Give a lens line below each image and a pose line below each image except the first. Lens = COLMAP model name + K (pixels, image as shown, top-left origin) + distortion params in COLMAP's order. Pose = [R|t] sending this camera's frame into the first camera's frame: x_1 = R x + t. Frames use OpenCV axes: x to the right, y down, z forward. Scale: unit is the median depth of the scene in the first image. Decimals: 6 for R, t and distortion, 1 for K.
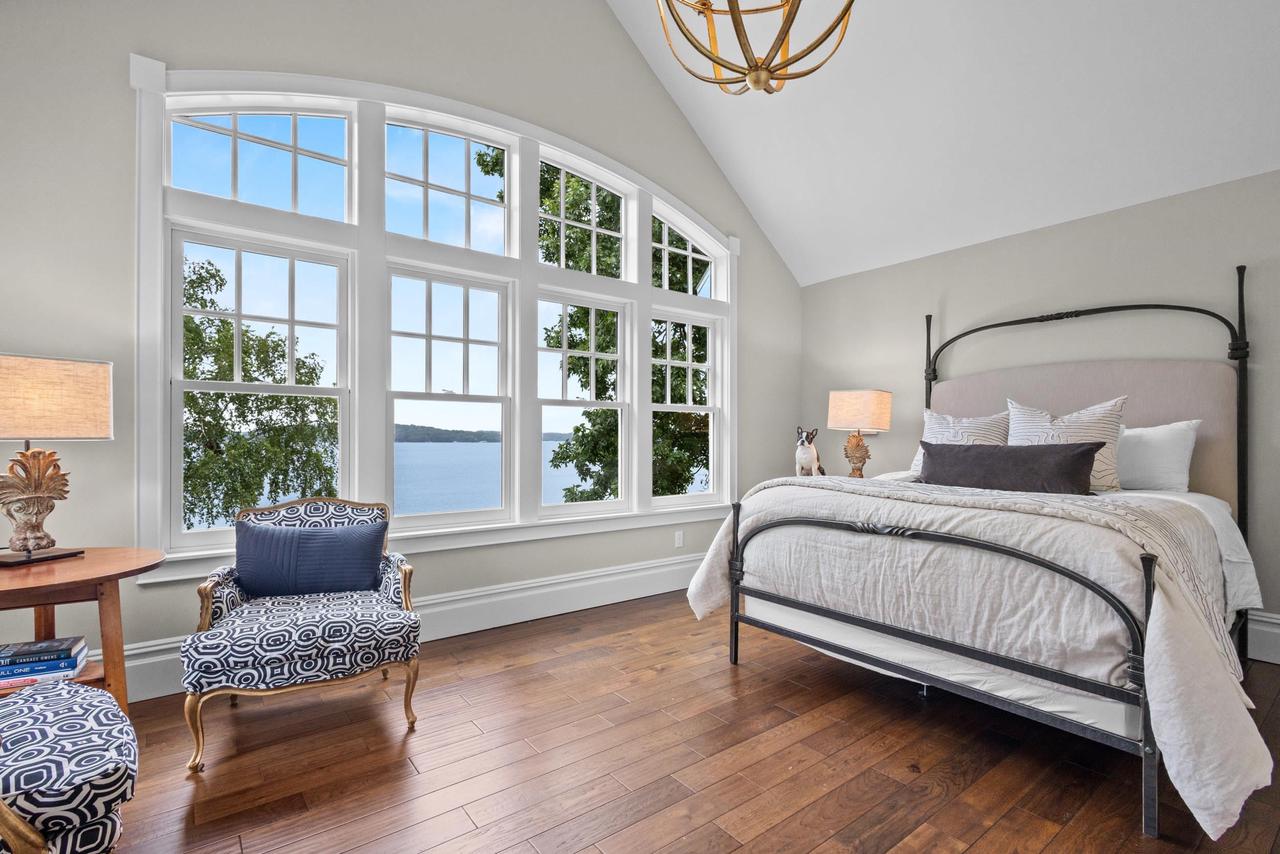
lens RADIAL K [[586.1, 0, 640.0], [0, 586.1, 427.0], [0, 0, 1]] dist [0.001965, 0.000058]
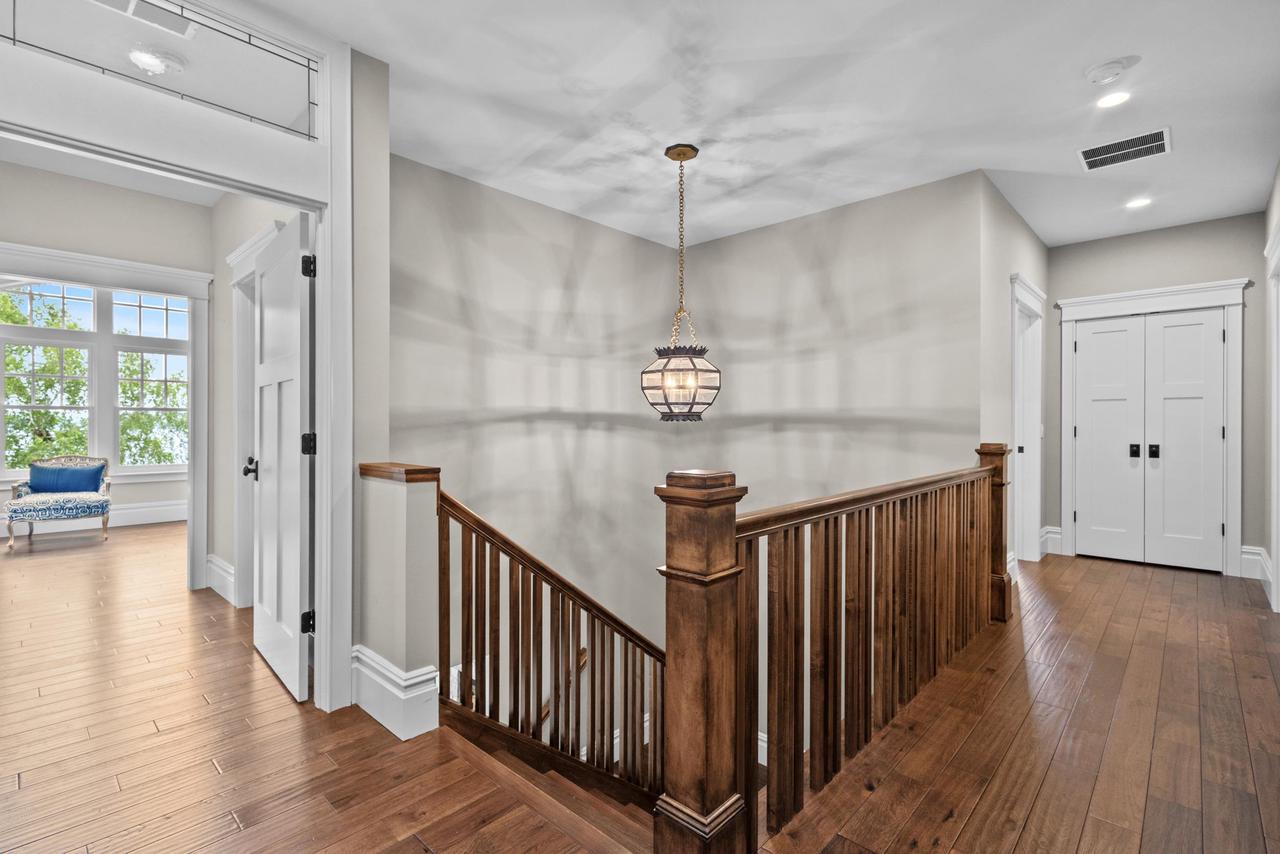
lens RADIAL K [[593.4, 0, 636.8], [0, 593.4, 419.7], [0, 0, 1]] dist [0.012367, -0.003854]
pose [[0.989371, 0.000271, 0.145414, 0.173574], [-0.001950, 0.999933, 0.011404, -0.006803], [-0.145401, -0.011567, 0.989305, -0.219401]]
